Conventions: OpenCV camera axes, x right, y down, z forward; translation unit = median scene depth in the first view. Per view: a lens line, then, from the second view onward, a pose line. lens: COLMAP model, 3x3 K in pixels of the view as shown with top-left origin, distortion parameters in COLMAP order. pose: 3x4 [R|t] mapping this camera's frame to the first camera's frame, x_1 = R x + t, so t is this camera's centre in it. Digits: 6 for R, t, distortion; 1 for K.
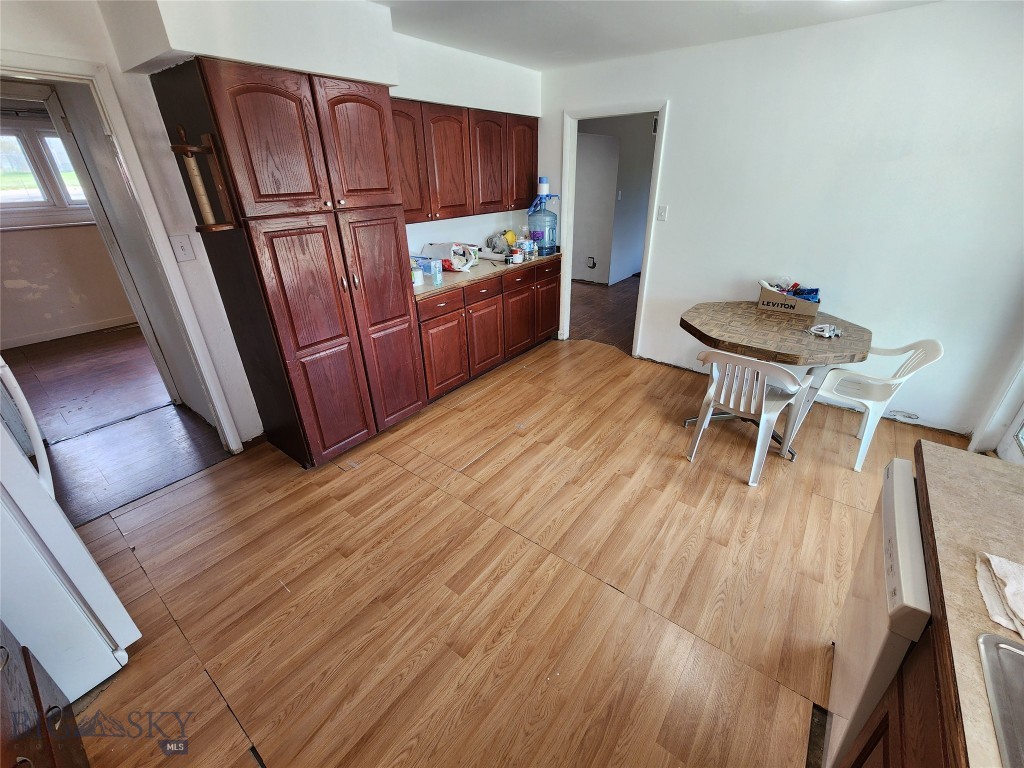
lens RADIAL K [[425.4, 0, 514.7], [0, 425.4, 382.4], [0, 0, 1]] dist [-0.000390, 0.000096]
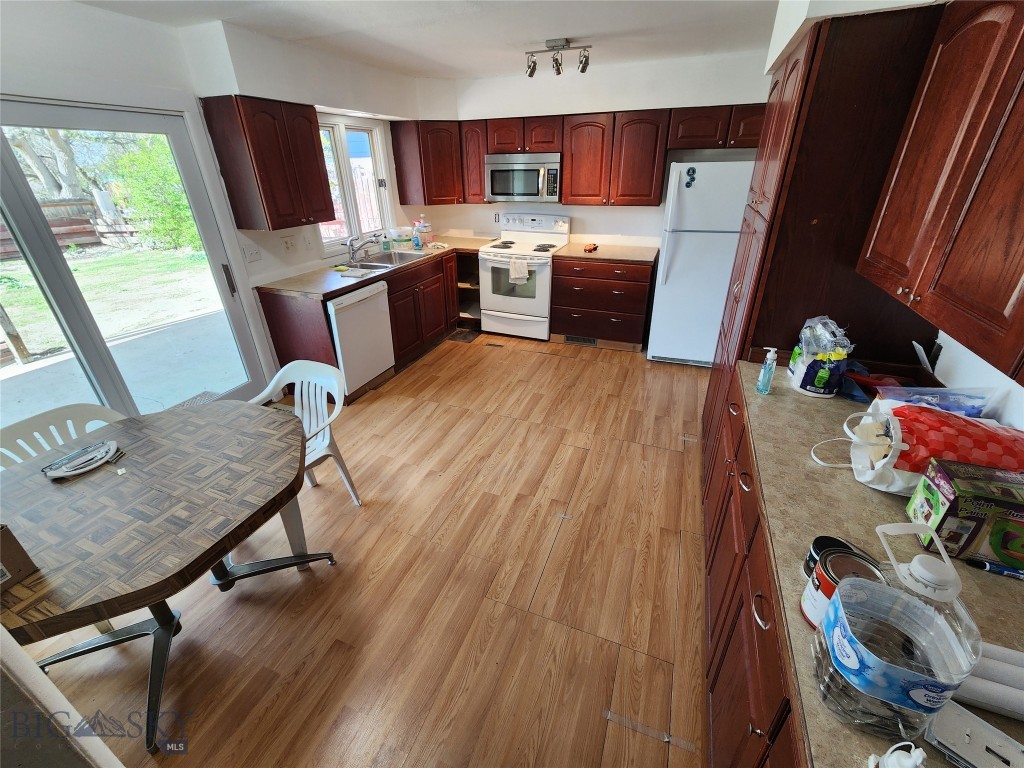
lens RADIAL K [[425.4, 0, 514.2], [0, 425.4, 377.8], [0, 0, 1]] dist [-0.000390, 0.000096]
pose [[-0.960951, 0.152685, -0.230783, 0.254077], [-0.093490, 0.605821, 0.790089, -0.681891], [0.260448, 0.780812, -0.567890, 1.329353]]
